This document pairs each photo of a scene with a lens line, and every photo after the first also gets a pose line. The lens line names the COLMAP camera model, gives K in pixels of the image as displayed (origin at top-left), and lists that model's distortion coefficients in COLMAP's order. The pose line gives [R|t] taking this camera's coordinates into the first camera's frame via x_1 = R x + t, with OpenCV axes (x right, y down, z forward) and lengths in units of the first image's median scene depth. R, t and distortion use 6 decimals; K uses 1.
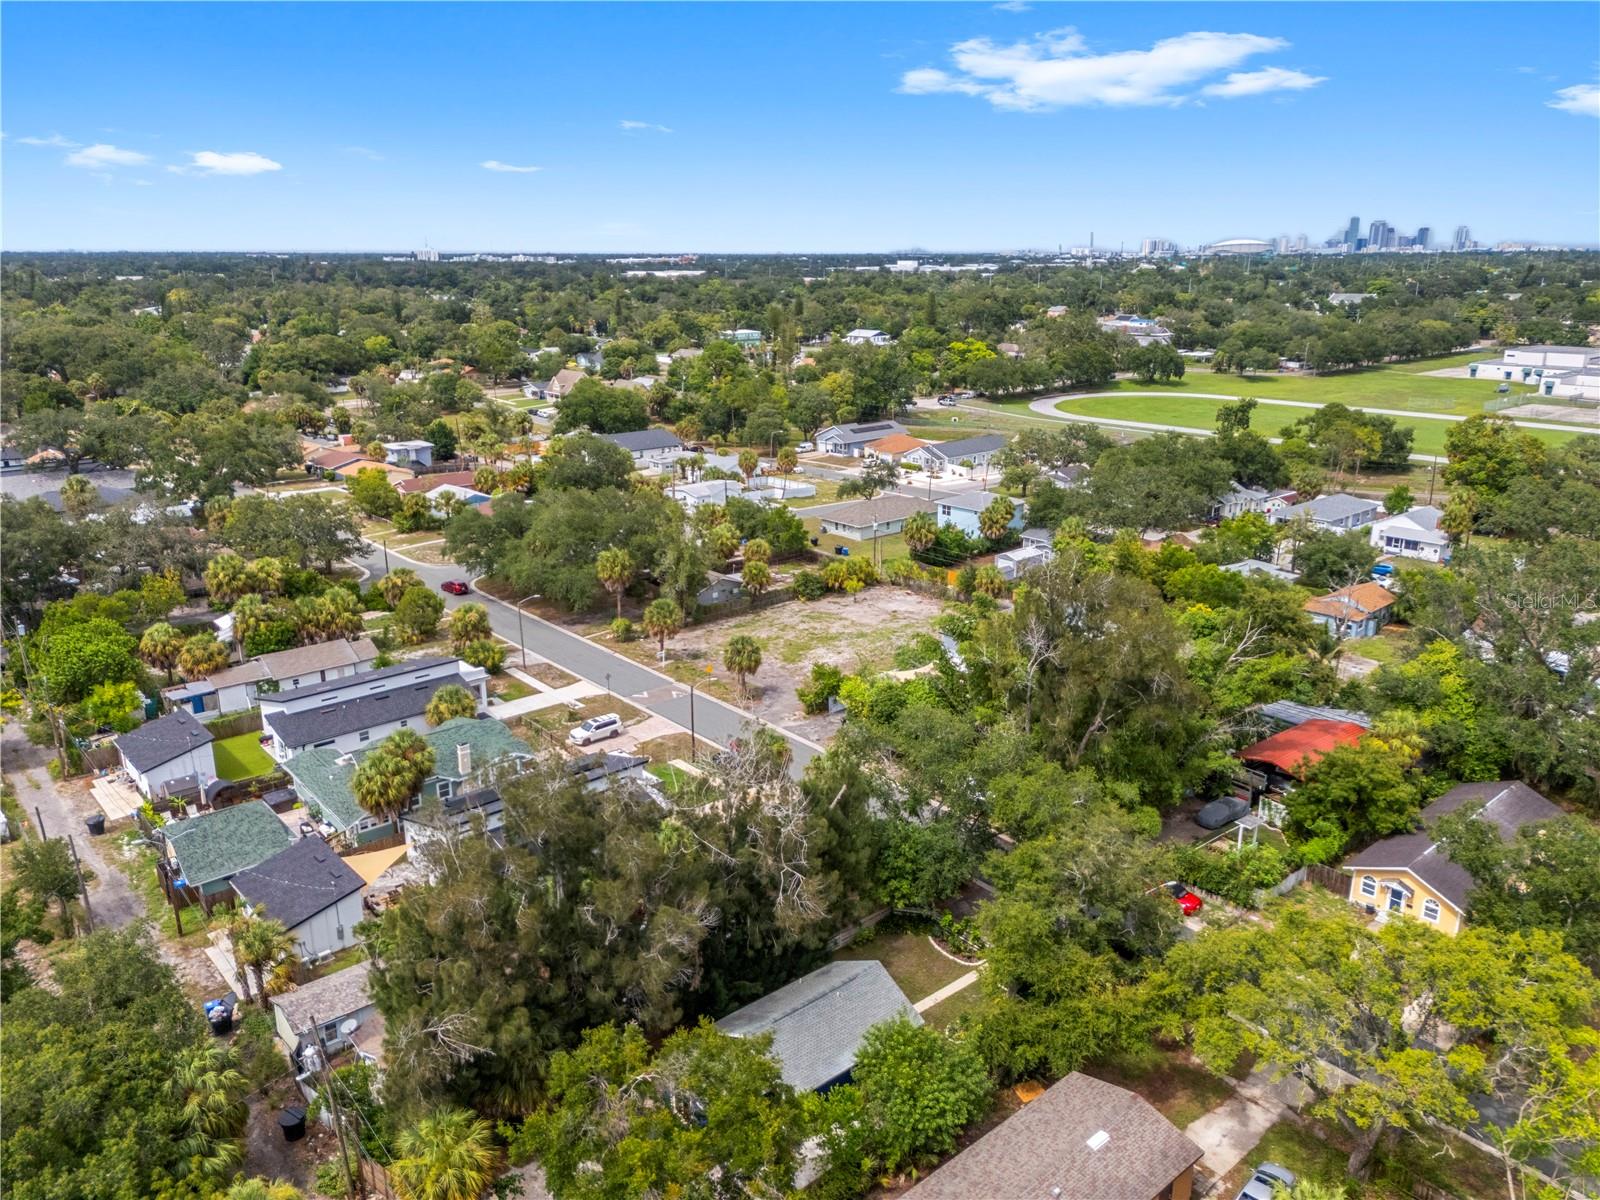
lens RADIAL K [[1180.7, 0, 800.0], [0, 1180.7, 600.0], [0, 0, 1]] dist [0.058087, -0.046542]
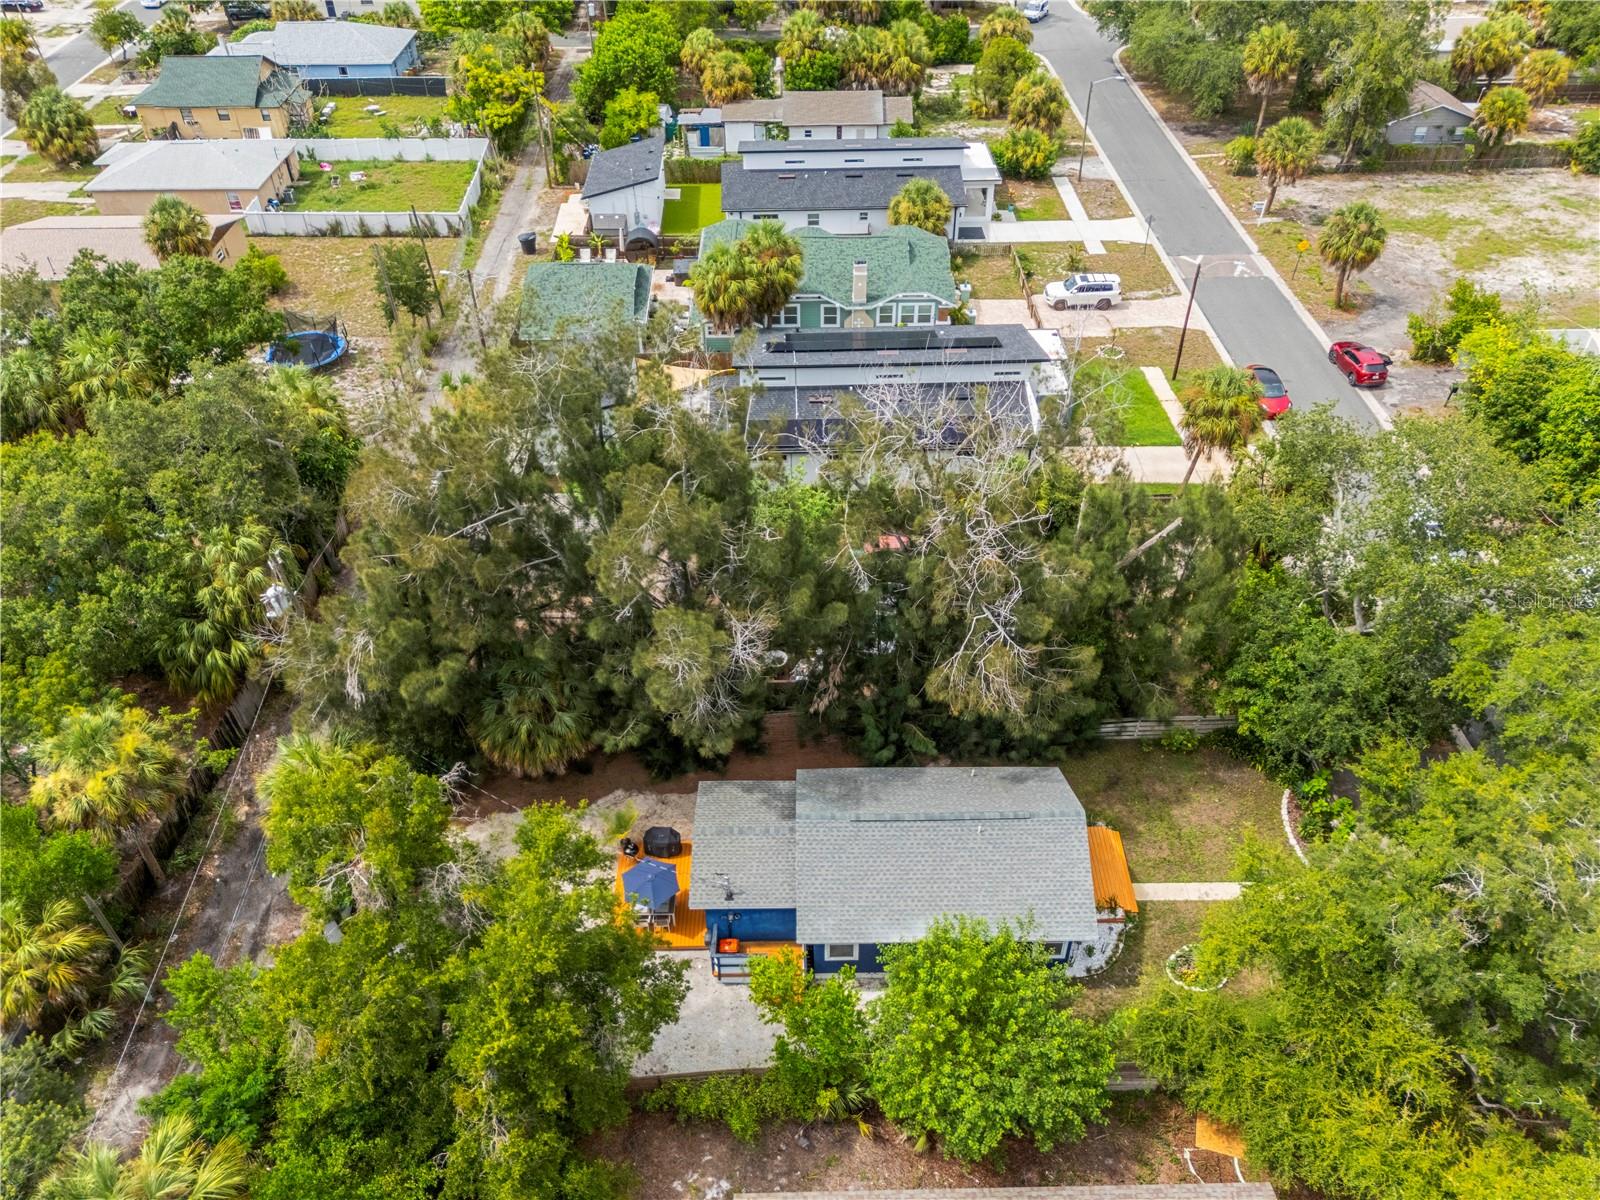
lens RADIAL K [[1180.7, 0, 800.0], [0, 1180.7, 600.0], [0, 0, 1]] dist [0.058087, -0.046542]
pose [[0.767246, 0.406653, -0.495951, 0.120440], [-0.174923, 0.876653, 0.448198, -0.017560], [0.617038, -0.257125, 0.743741, 0.294165]]
